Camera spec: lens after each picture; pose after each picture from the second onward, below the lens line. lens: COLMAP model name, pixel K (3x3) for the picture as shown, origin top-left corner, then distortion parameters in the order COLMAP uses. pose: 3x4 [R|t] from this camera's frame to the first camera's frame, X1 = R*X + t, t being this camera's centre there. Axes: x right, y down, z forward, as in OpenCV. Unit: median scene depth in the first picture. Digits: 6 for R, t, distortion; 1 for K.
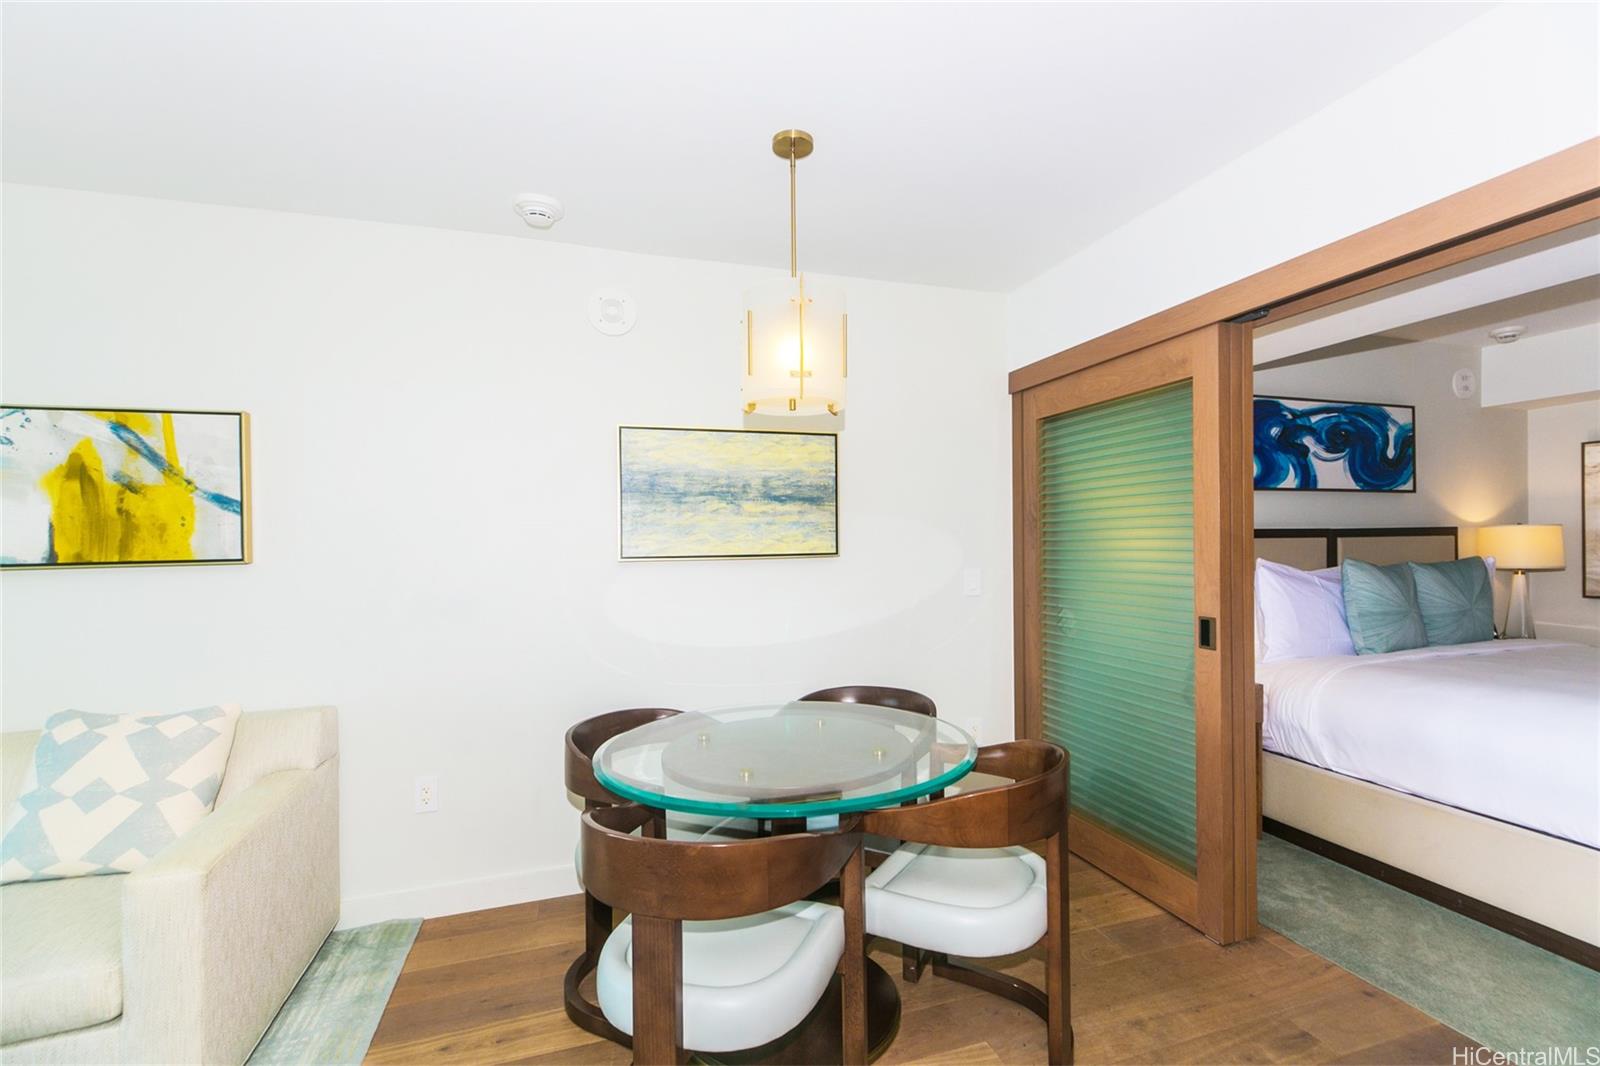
lens RADIAL K [[730.8, 0, 816.5], [0, 730.8, 556.0], [0, 0, 1]] dist [-0.001108, 0.000117]
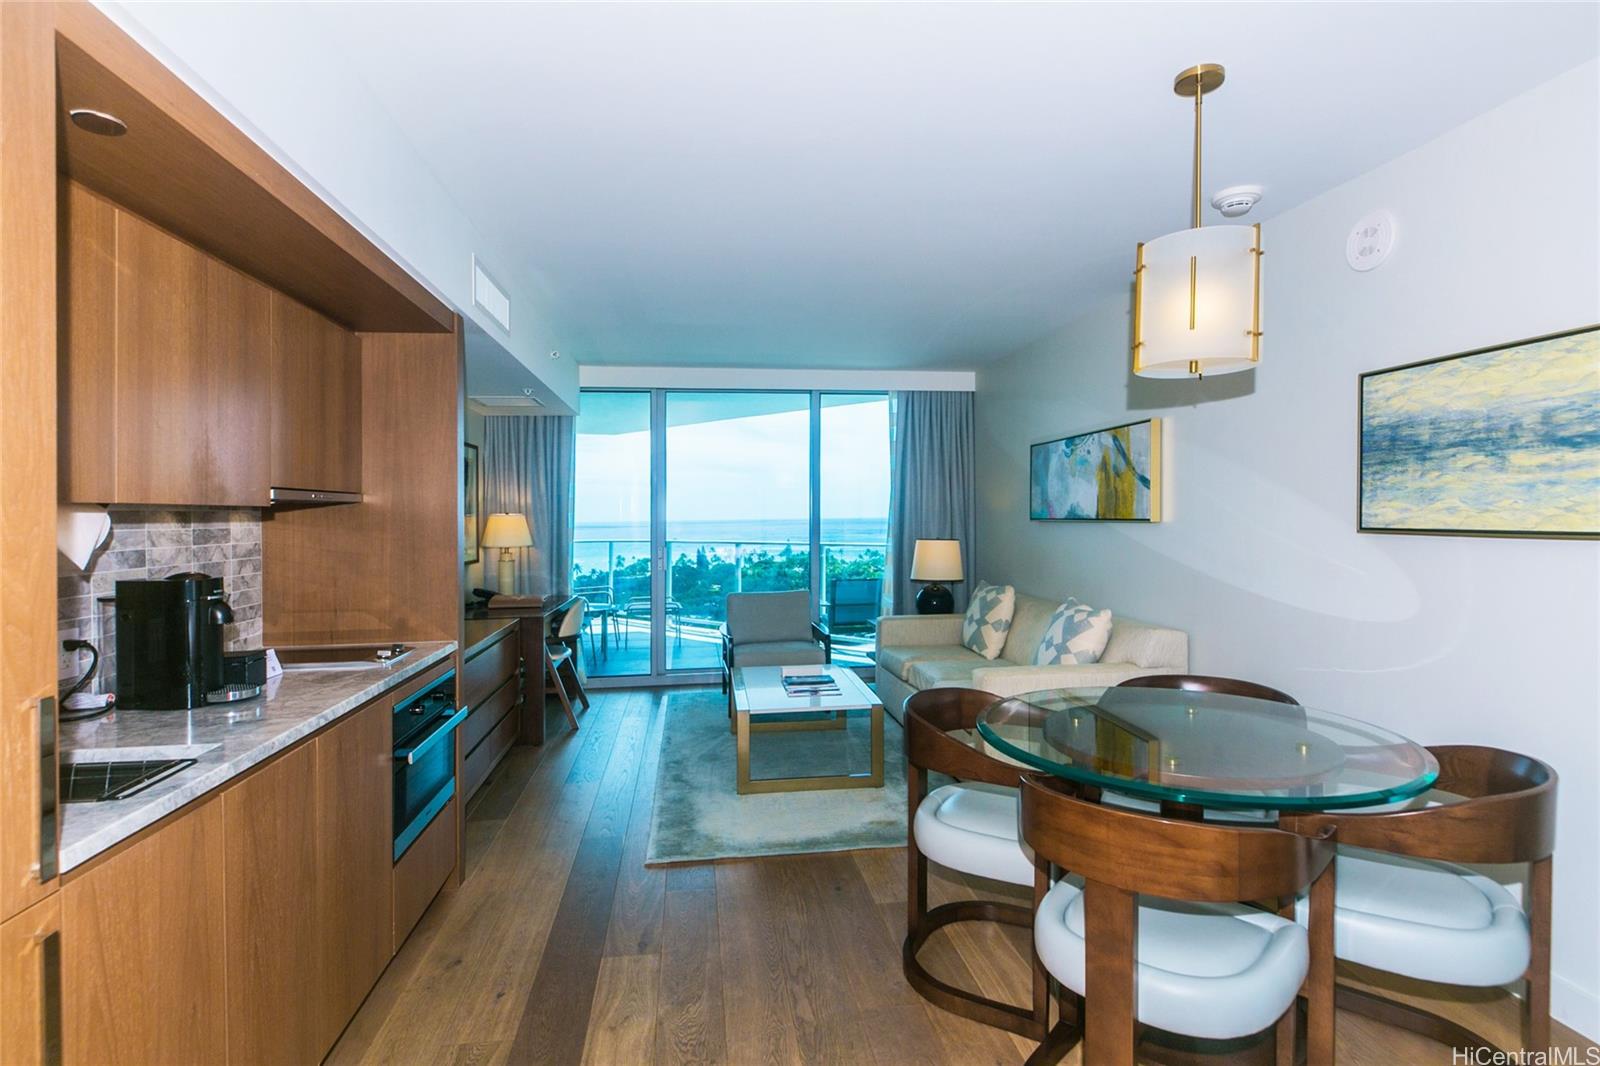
lens RADIAL K [[796.3, 0, 800.2], [0, 796.3, 512.4], [0, 0, 1]] dist [0.002008, 0.000076]
pose [[-0.184185, 0.014798, -0.982780, 0.916552], [-0.007921, 0.999832, 0.016539, -0.031414], [0.982860, 0.010831, -0.184037, 0.617521]]
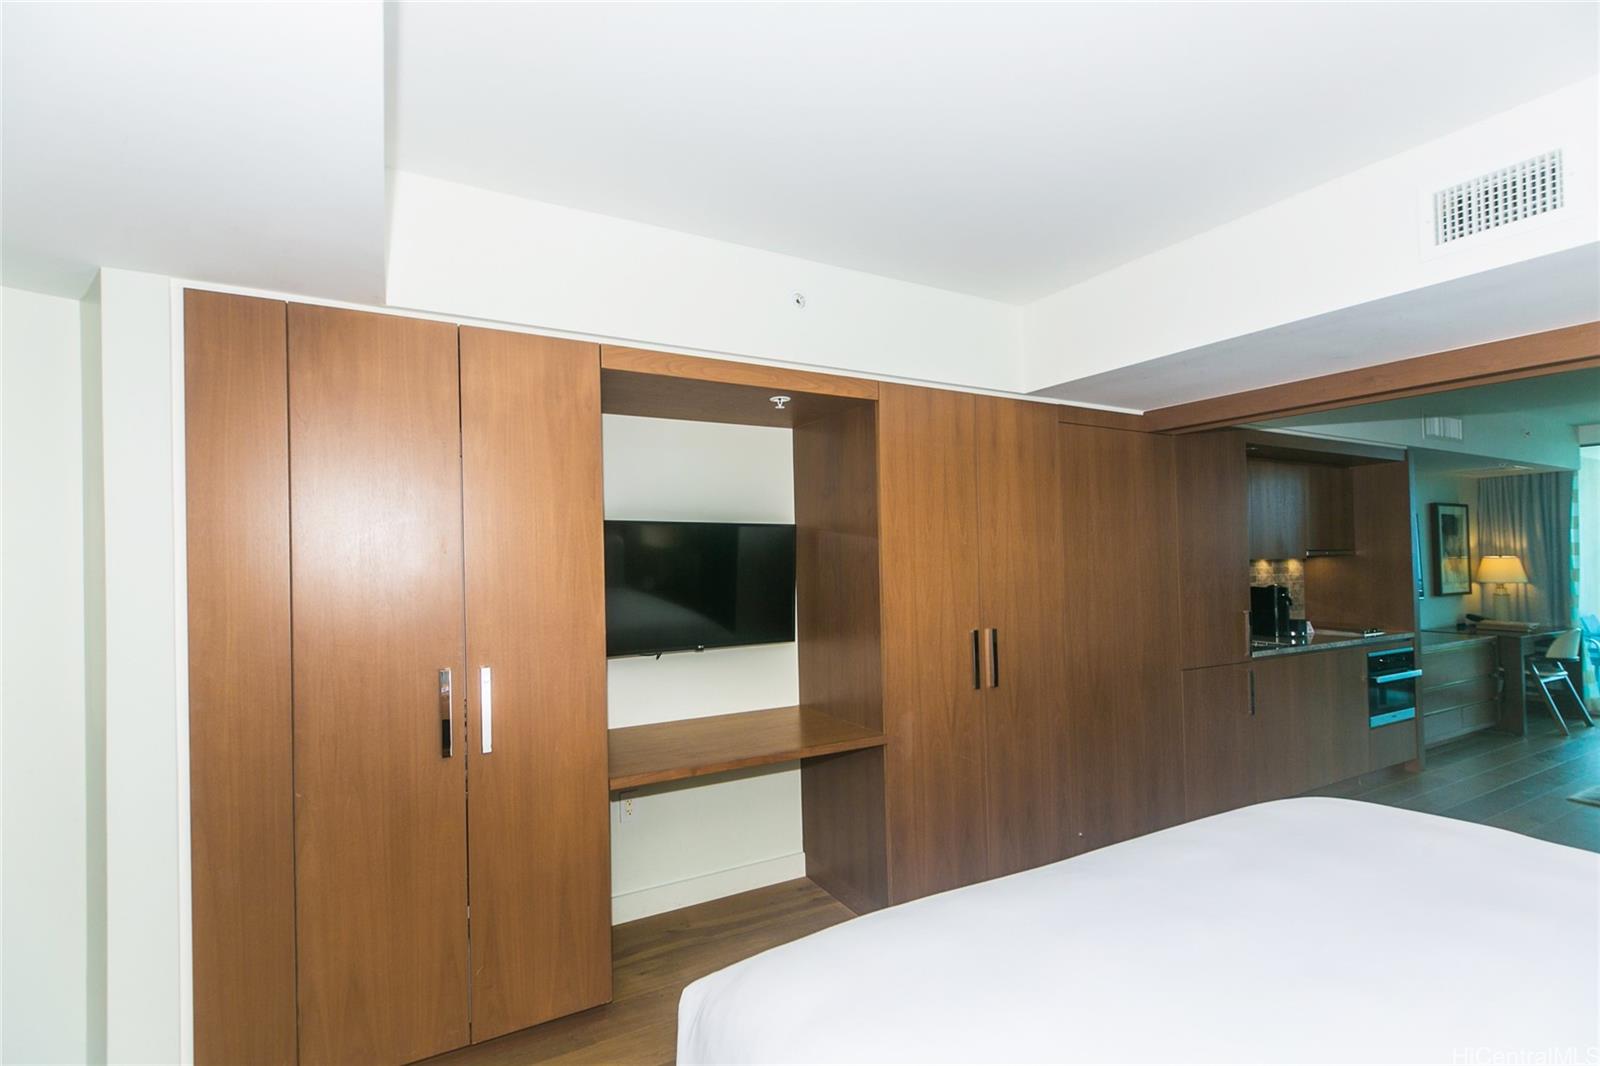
lens RADIAL K [[725.6, 0, 800.0], [0, 725.6, 533.0], [0, 0, 1]] dist [-0.002186, -0.000494]
pose [[-0.982736, 0.016302, -0.184295, 1.836008], [0.018013, 0.999809, -0.007612, -0.096865], [0.184136, -0.010800, -0.982841, 1.524972]]
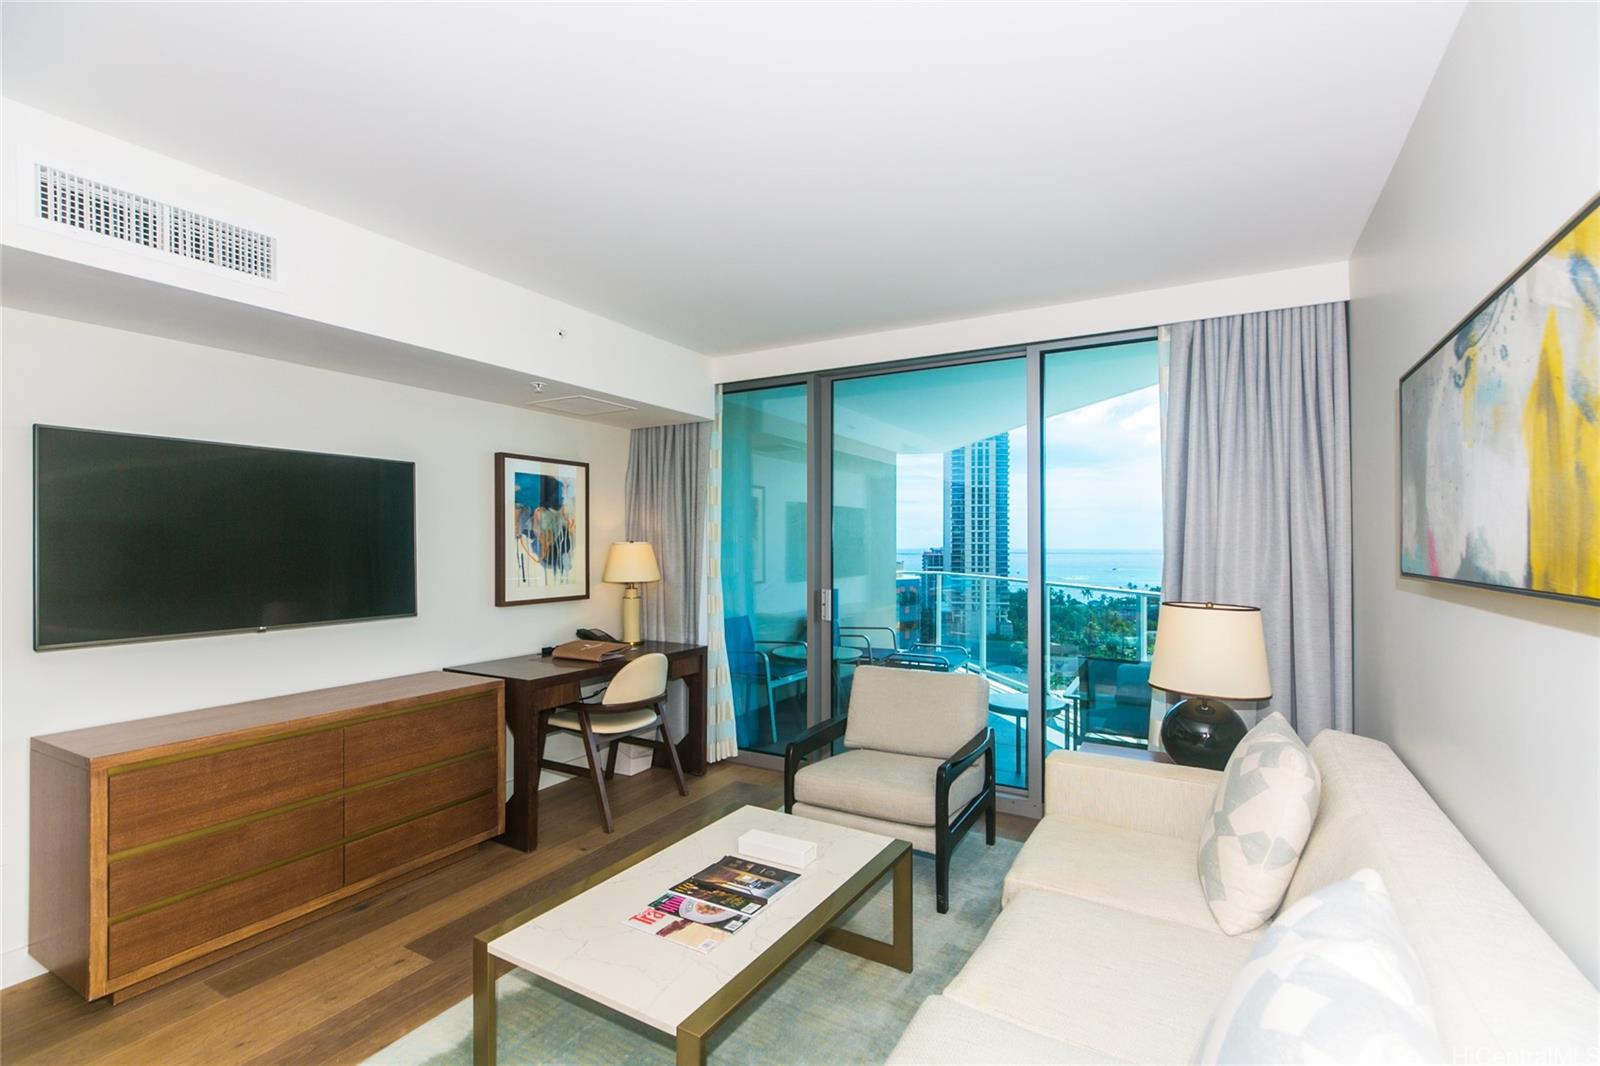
lens RADIAL K [[725.6, 0, 800.0], [0, 725.6, 533.0], [0, 0, 1]] dist [-0.002186, -0.000494]
pose [[-0.749407, 0.005004, -0.662091, -0.365620], [-0.004145, 0.999916, 0.012249, -0.030641], [0.662097, 0.011924, -0.749323, 0.988112]]
